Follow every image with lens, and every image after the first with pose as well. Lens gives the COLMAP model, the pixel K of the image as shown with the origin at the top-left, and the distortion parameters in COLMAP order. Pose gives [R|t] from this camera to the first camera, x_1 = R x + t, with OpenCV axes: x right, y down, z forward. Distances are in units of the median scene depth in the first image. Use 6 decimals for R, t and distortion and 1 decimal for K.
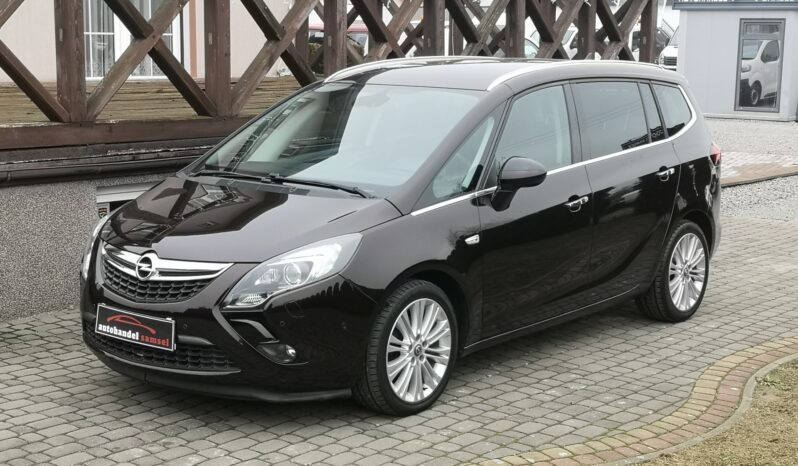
lens RADIAL K [[1297.1, 0, 399.0], [0, 1297.1, 233.0], [0, 0, 1]] dist [0.010487, 0.079079]
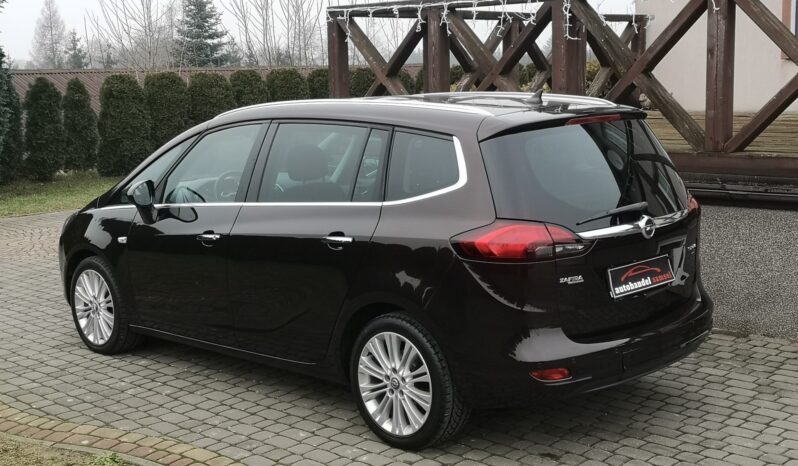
lens RADIAL K [[1076.8, 0, 399.0], [0, 1076.8, 233.0], [0, 0, 1]] dist [0.029309, -0.018922]
pose [[-0.097360, 0.134610, -0.986104, 1.058484], [-0.127105, 0.981016, 0.146465, -0.187832], [0.987099, 0.139599, -0.078403, 1.342544]]
